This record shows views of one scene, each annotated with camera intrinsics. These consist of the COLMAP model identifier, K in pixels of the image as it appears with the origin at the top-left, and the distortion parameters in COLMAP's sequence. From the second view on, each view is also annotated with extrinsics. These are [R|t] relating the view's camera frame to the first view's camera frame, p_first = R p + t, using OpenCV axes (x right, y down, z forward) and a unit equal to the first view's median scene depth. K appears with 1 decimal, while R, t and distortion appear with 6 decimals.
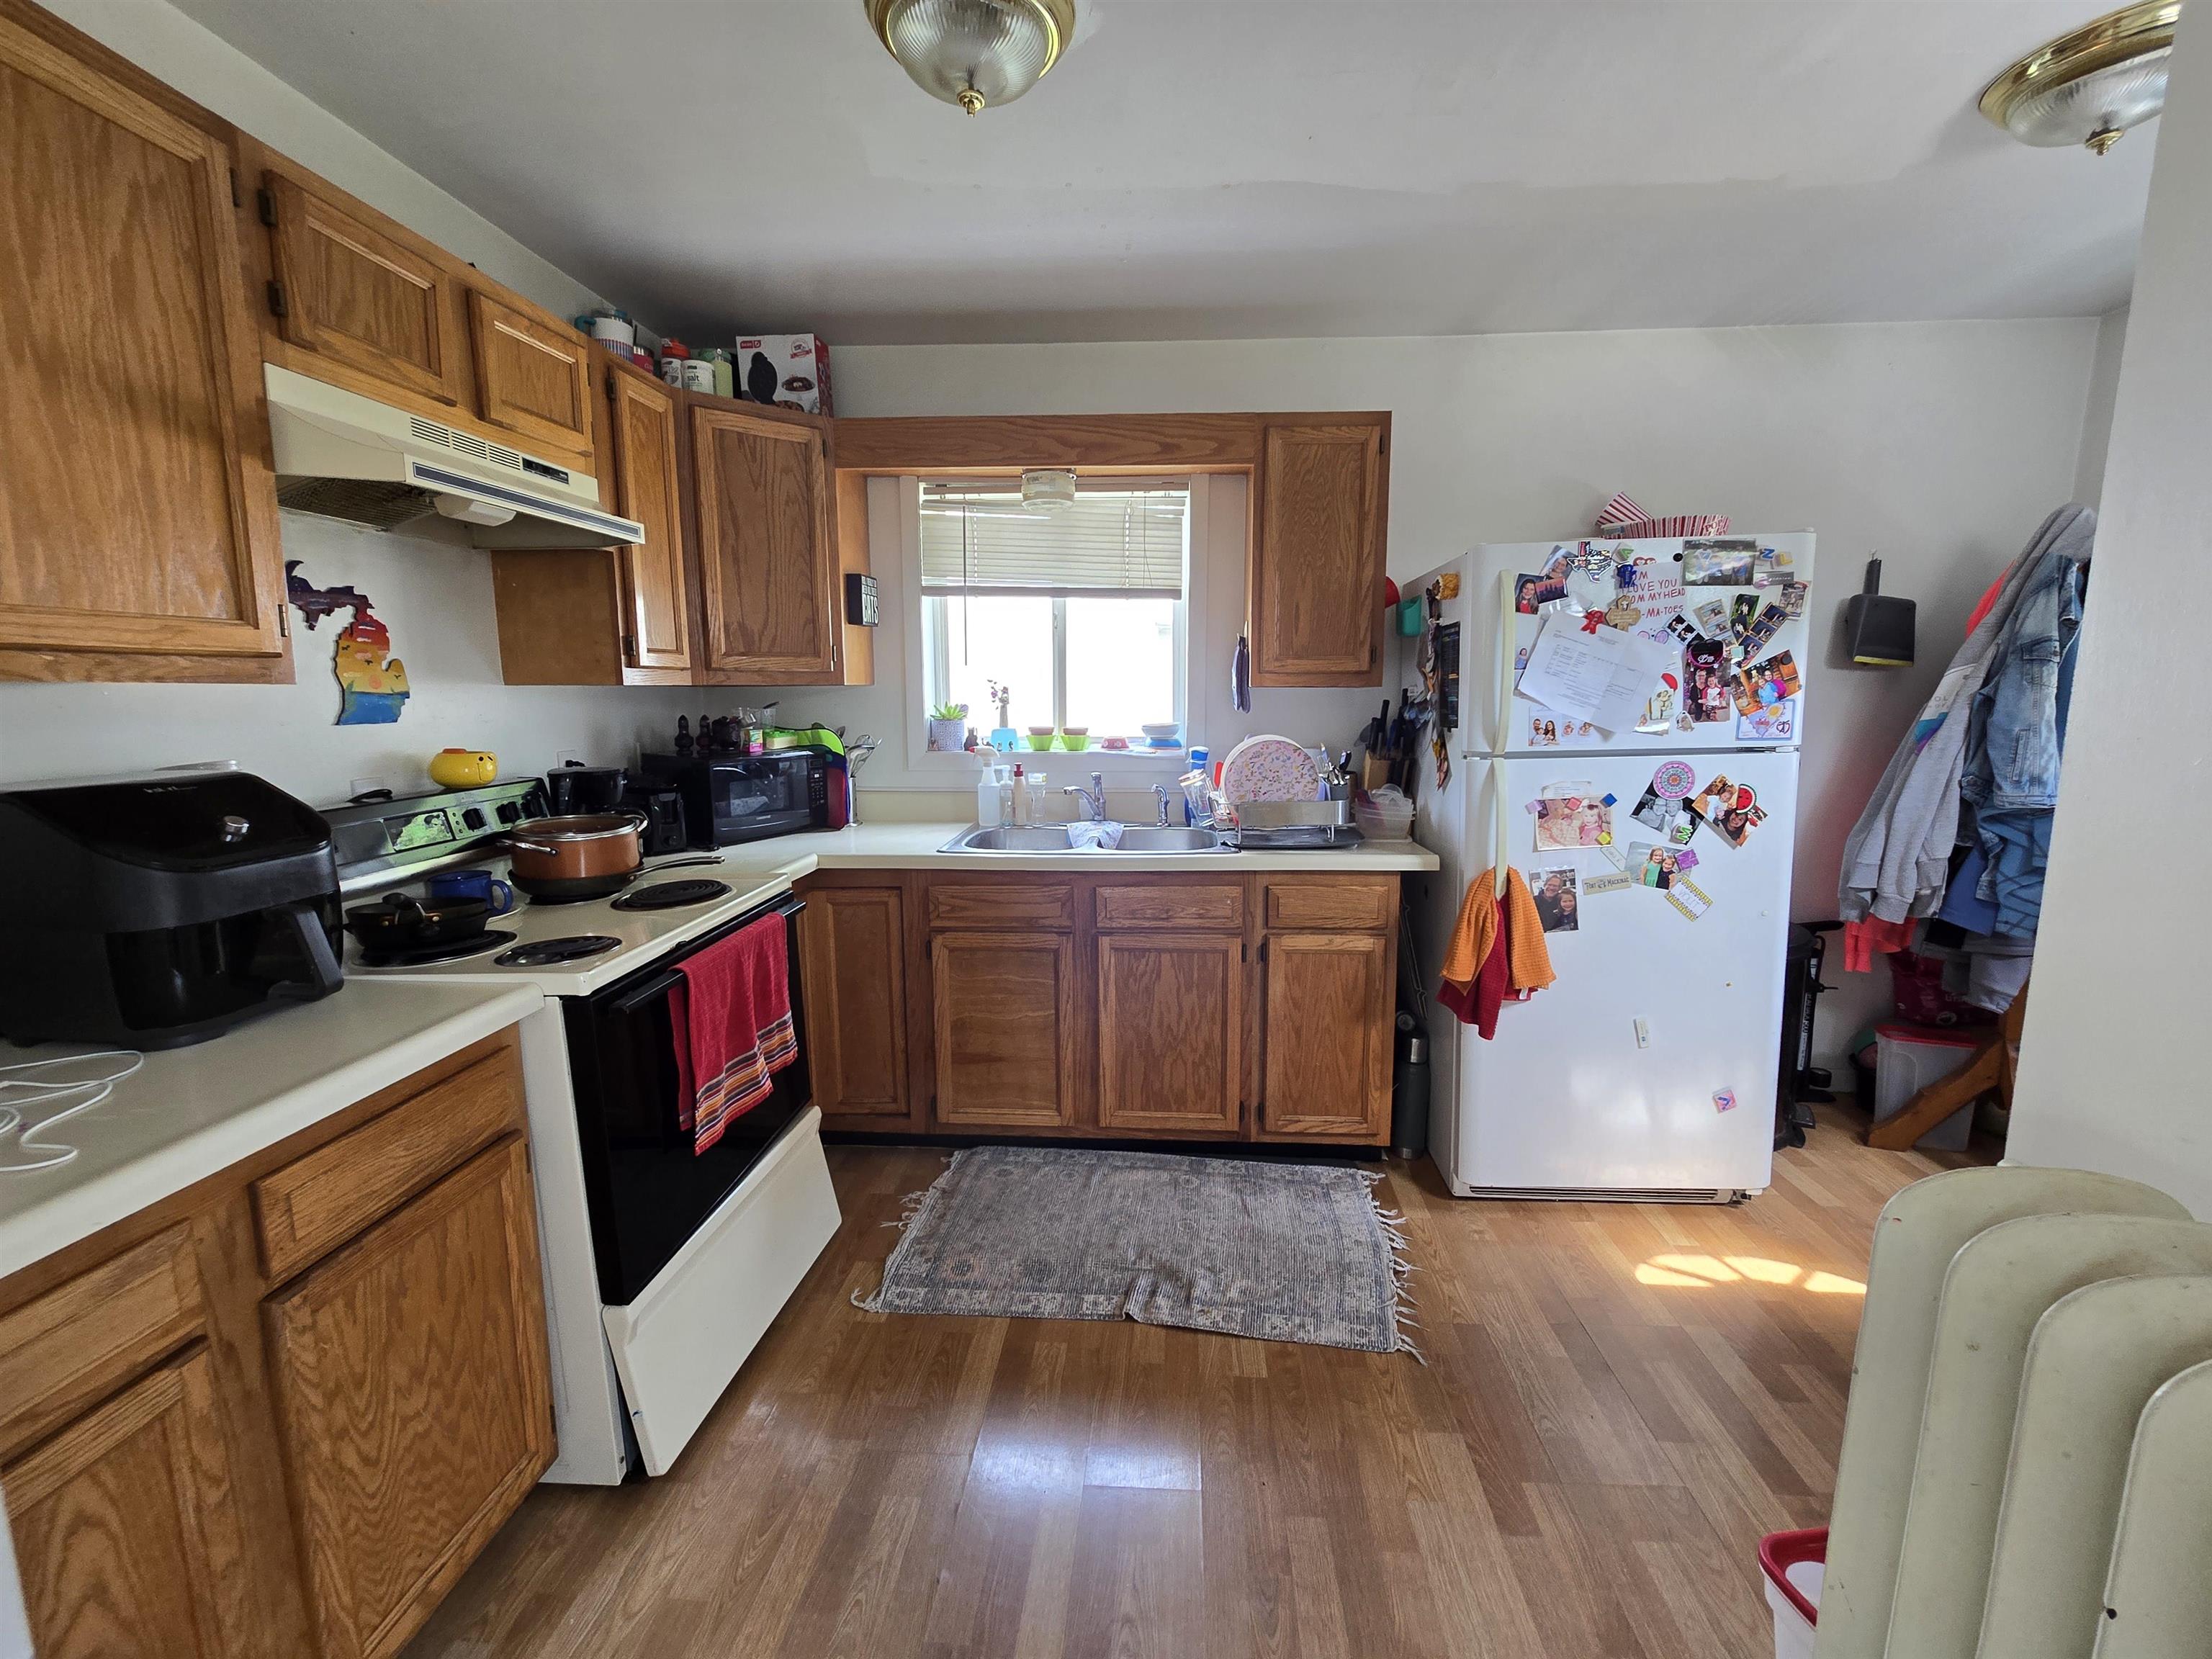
lens RADIAL K [[919.1, 0, 1106.0], [0, 919.1, 829.5], [0, 0, 1]] dist [0.001229, 0.000508]
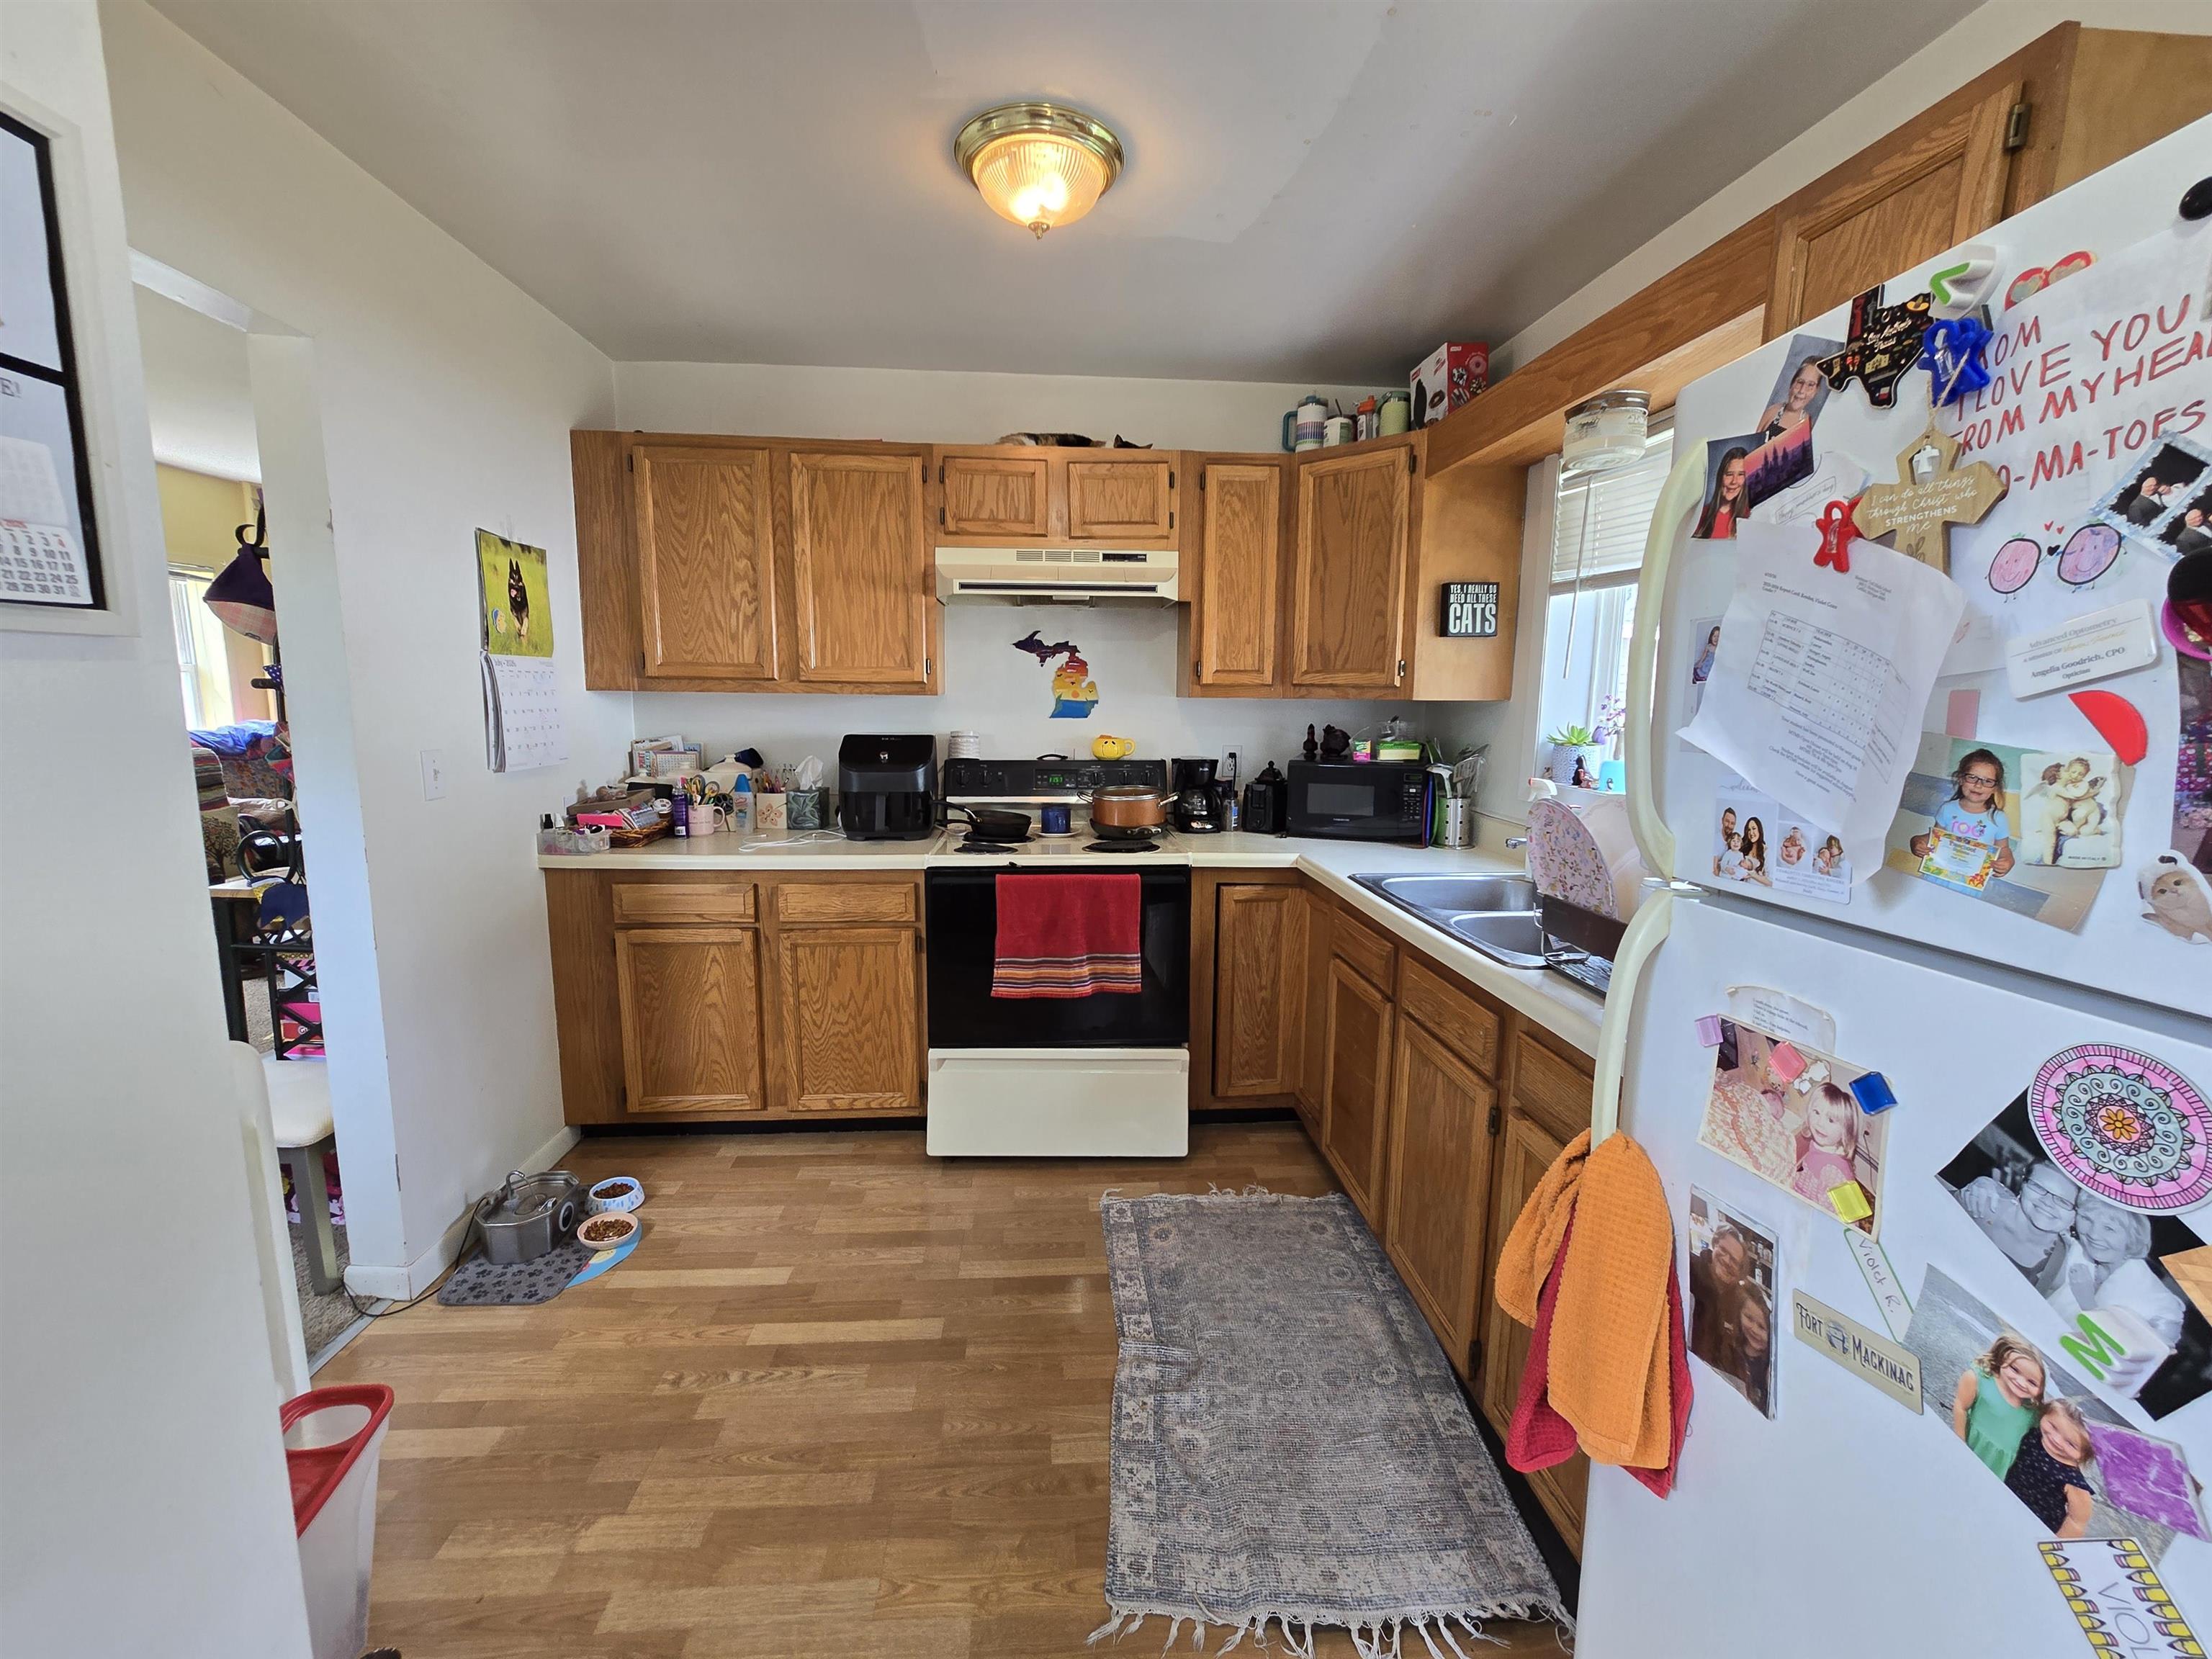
lens RADIAL K [[905.9, 0, 1096.6], [0, 905.9, 832.8], [0, 0, 1]] dist [-0.000761, 0.000410]
pose [[0.135118, 0.155332, -0.978578, 0.821473], [-0.160915, 0.977964, 0.133016, -0.120464], [0.977676, 0.139495, 0.157136, 0.696270]]
